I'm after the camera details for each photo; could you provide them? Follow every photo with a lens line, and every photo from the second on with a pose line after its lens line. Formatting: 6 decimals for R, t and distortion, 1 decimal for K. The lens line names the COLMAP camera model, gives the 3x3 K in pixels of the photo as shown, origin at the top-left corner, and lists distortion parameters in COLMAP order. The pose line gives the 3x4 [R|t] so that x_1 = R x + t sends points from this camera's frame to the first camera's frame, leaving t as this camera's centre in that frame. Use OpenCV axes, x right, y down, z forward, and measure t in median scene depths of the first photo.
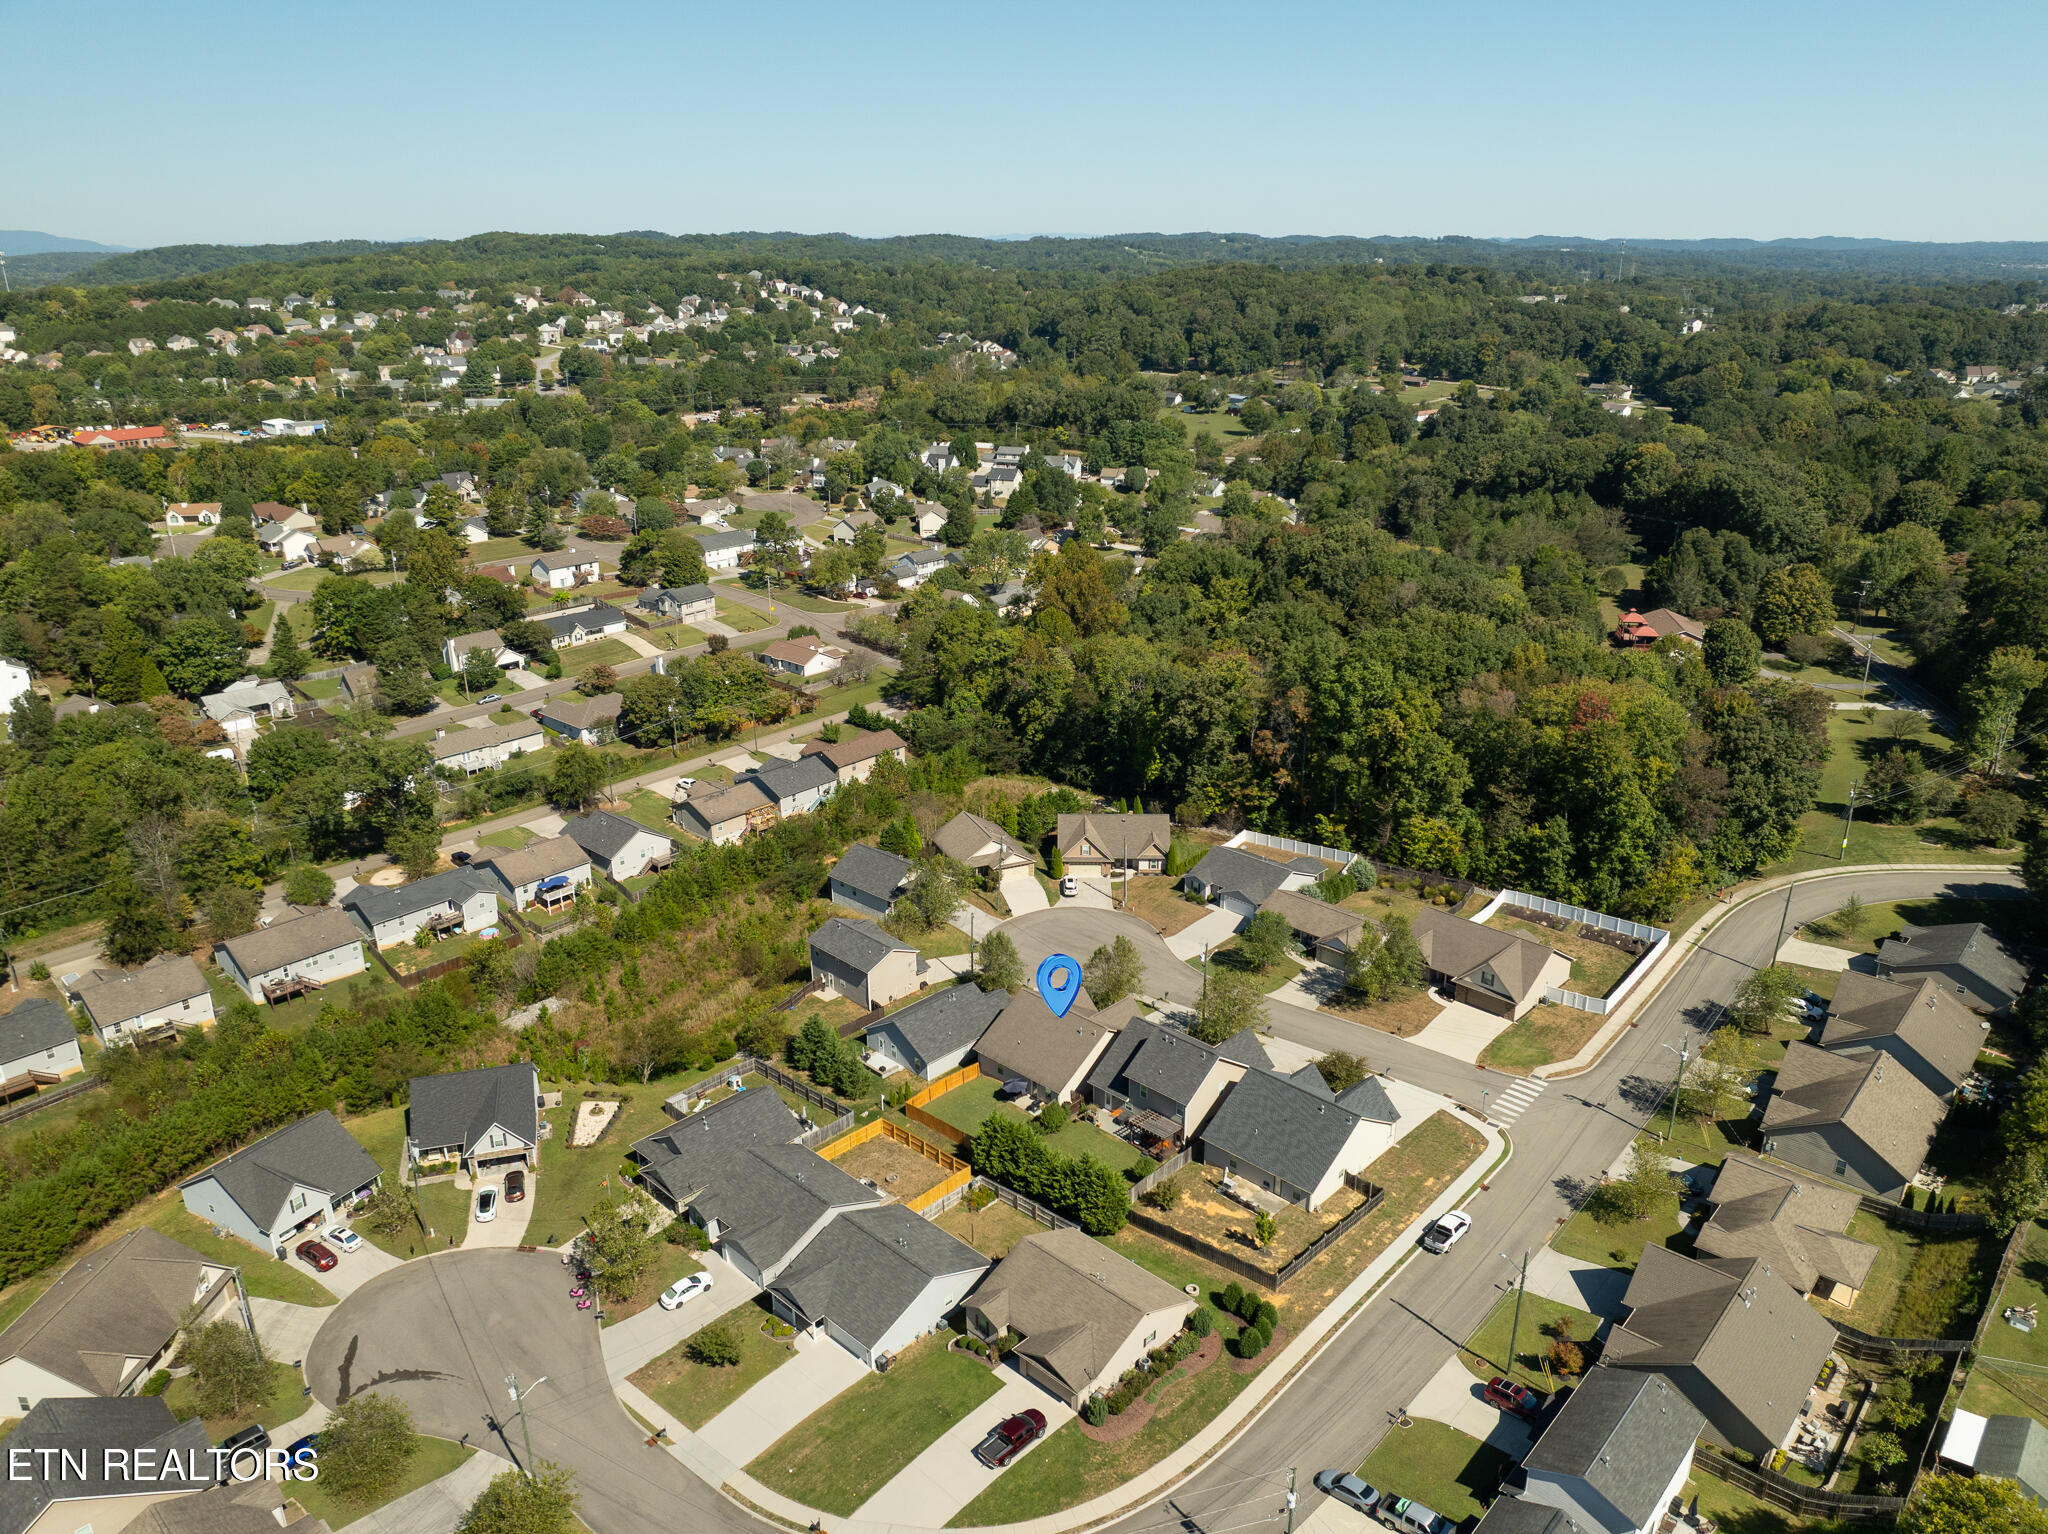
lens RADIAL K [[1419.1, 0, 1024.0], [0, 1419.1, 767.0], [0, 0, 1]] dist [0.006308, -0.001350]
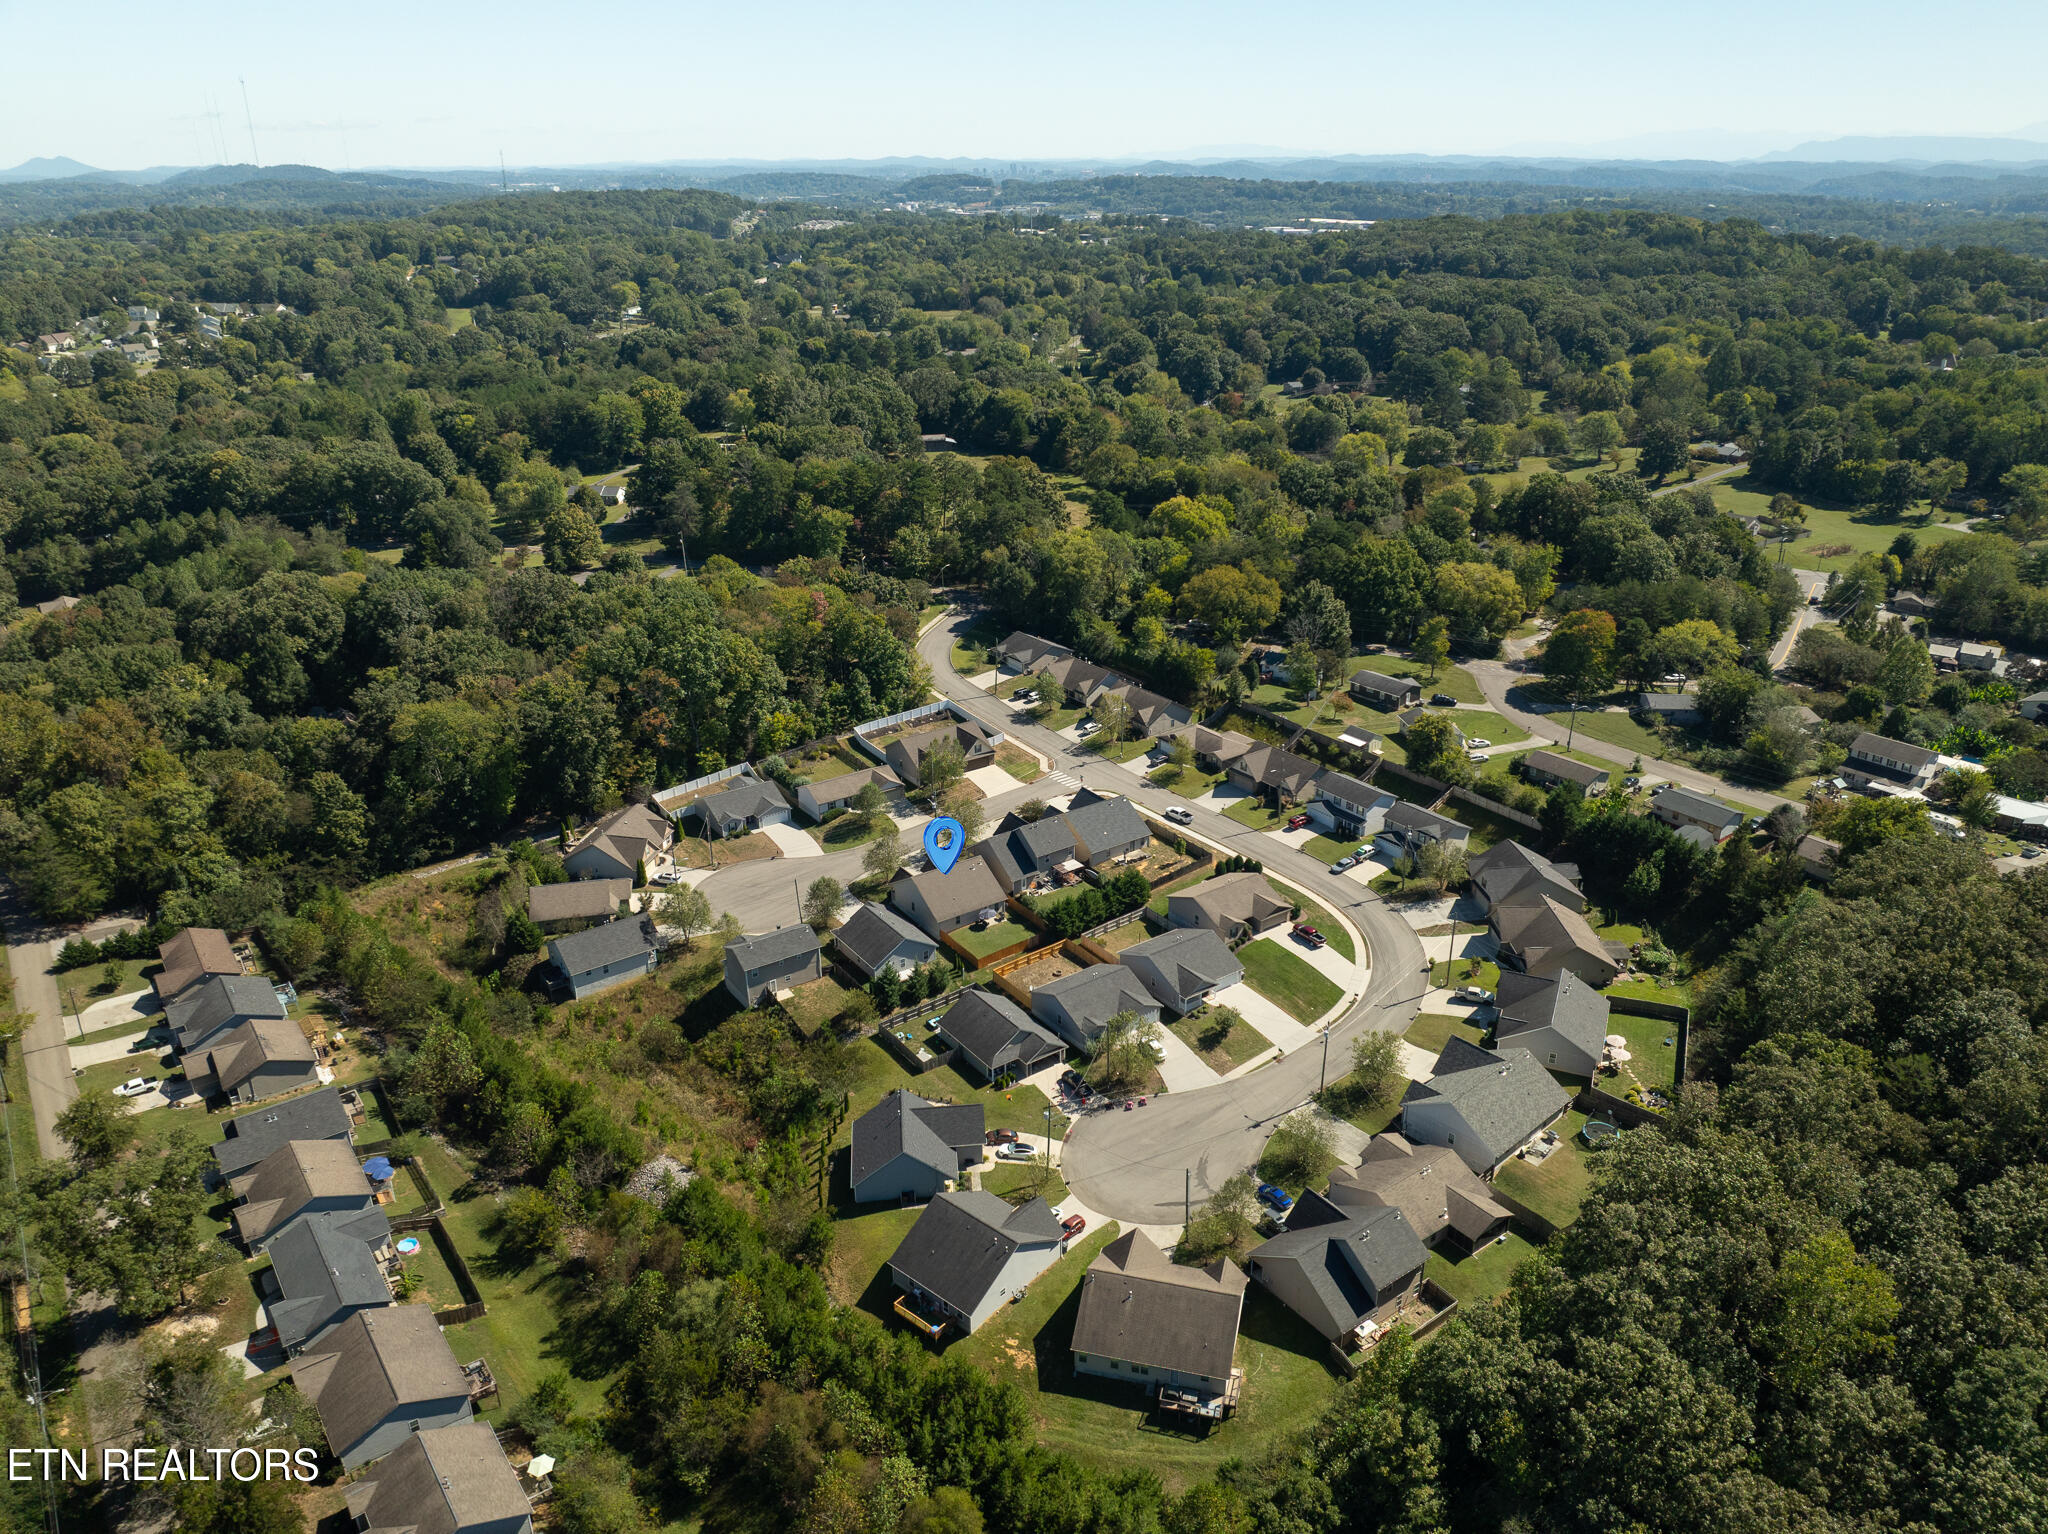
lens RADIAL K [[1431.5, 0, 1024.0], [0, 1431.5, 767.0], [0, 0, 1]] dist [-0.032730, -0.006484]
pose [[0.195417, -0.389890, 0.899888, -0.883746], [0.339593, 0.887714, 0.310870, -0.250741], [-0.920048, 0.244846, 0.305878, 0.330823]]
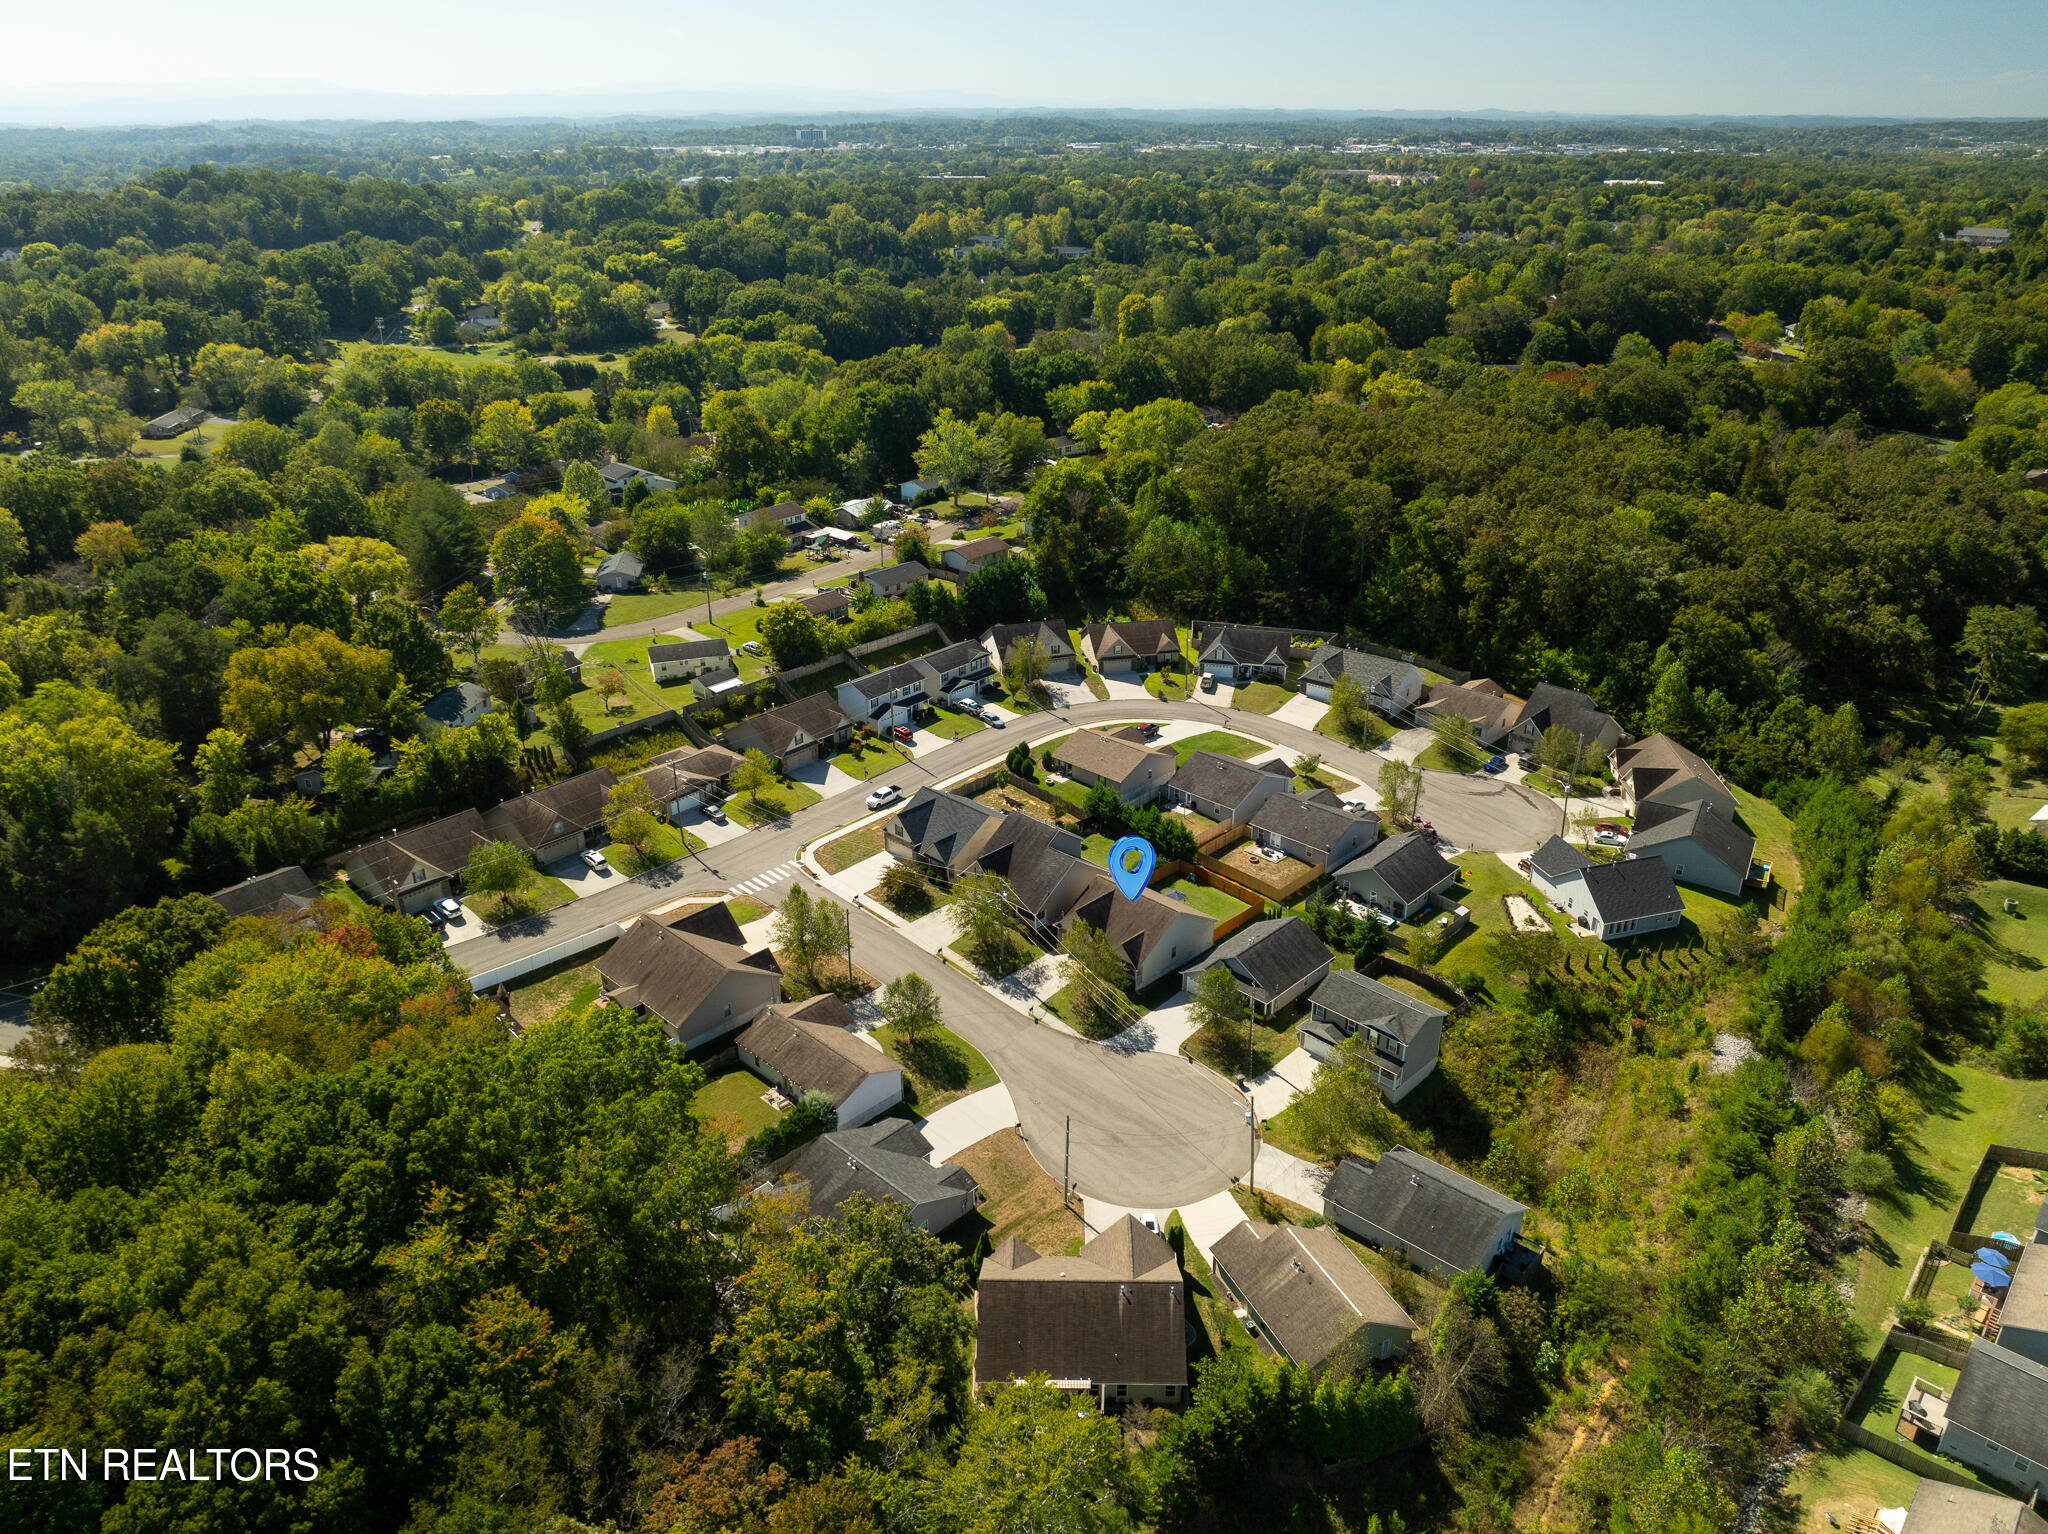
lens RADIAL K [[1431.5, 0, 1024.0], [0, 1431.5, 767.0], [0, 0, 1]] dist [-0.032730, -0.006484]
pose [[-0.999953, -0.003662, -0.008952, 0.089776], [-0.008880, 0.714479, 0.699600, -0.482728], [0.003834, 0.699647, -0.714479, 1.236958]]
